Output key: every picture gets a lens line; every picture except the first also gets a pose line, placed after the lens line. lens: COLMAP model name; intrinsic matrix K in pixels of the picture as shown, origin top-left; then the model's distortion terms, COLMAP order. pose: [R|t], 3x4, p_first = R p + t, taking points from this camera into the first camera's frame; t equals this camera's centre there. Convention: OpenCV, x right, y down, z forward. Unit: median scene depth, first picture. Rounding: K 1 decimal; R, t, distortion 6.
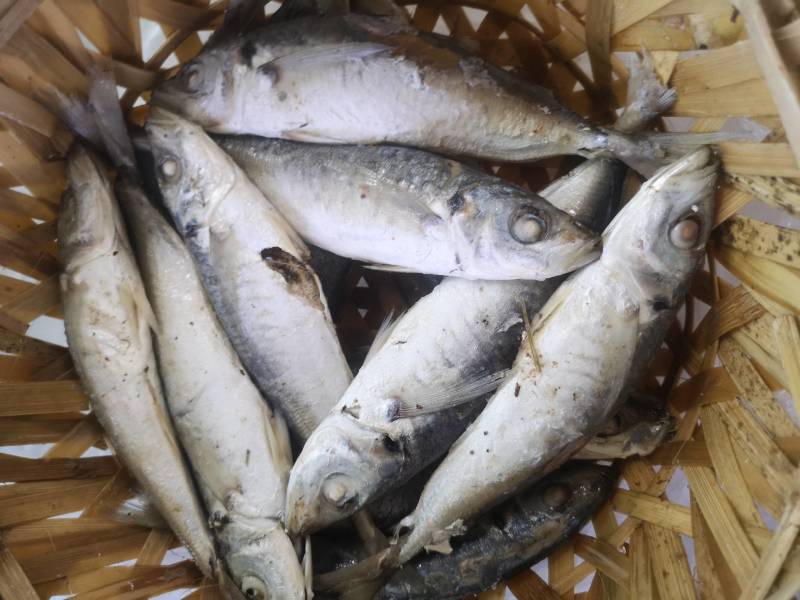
lens RADIAL K [[609.3, 0, 387.9], [0, 609.3, 297.1], [0, 0, 1]] dist [0.008516, -0.042811]
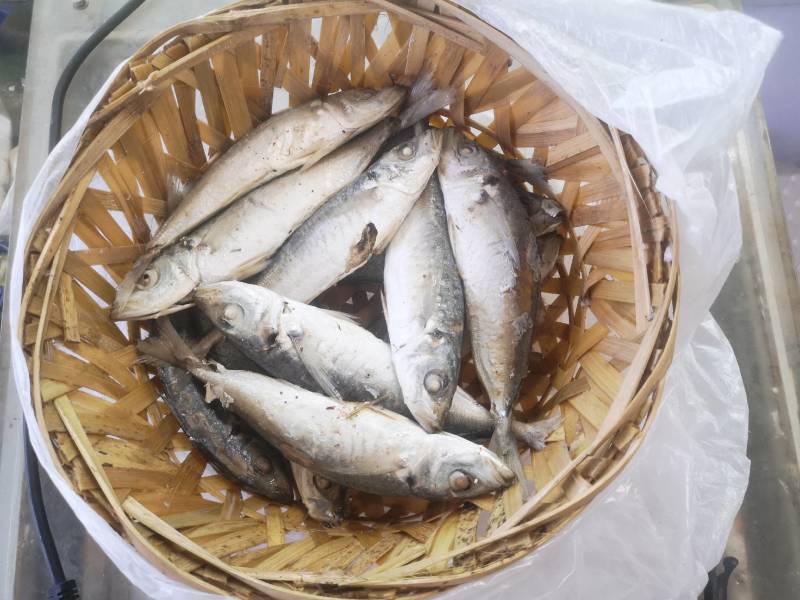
lens RADIAL K [[609.3, 0, 397.2], [0, 609.3, 293.7], [0, 0, 1]] dist [0.008516, -0.042811]
pose [[0.280436, 0.957412, -0.068685, 0.085240], [-0.957966, 0.274654, -0.082861, 0.039100], [-0.060468, 0.089035, 0.994191, -0.505088]]
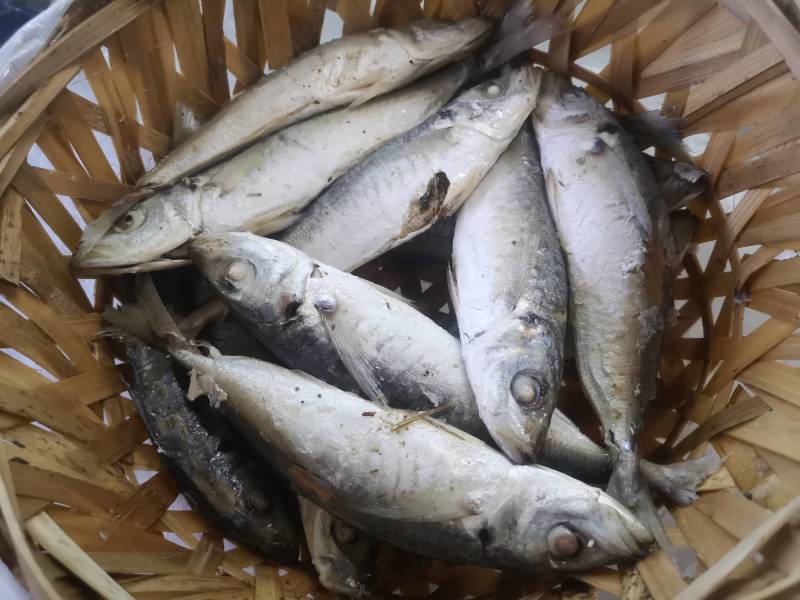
lens RADIAL K [[609.3, 0, 393.3], [0, 609.3, 307.3], [0, 0, 1]] dist [0.008516, -0.042811]
pose [[0.202622, 0.955835, -0.212891, 0.249680], [-0.978287, 0.187908, -0.087433, 0.157593], [-0.043568, 0.225985, 0.973156, -0.023916]]
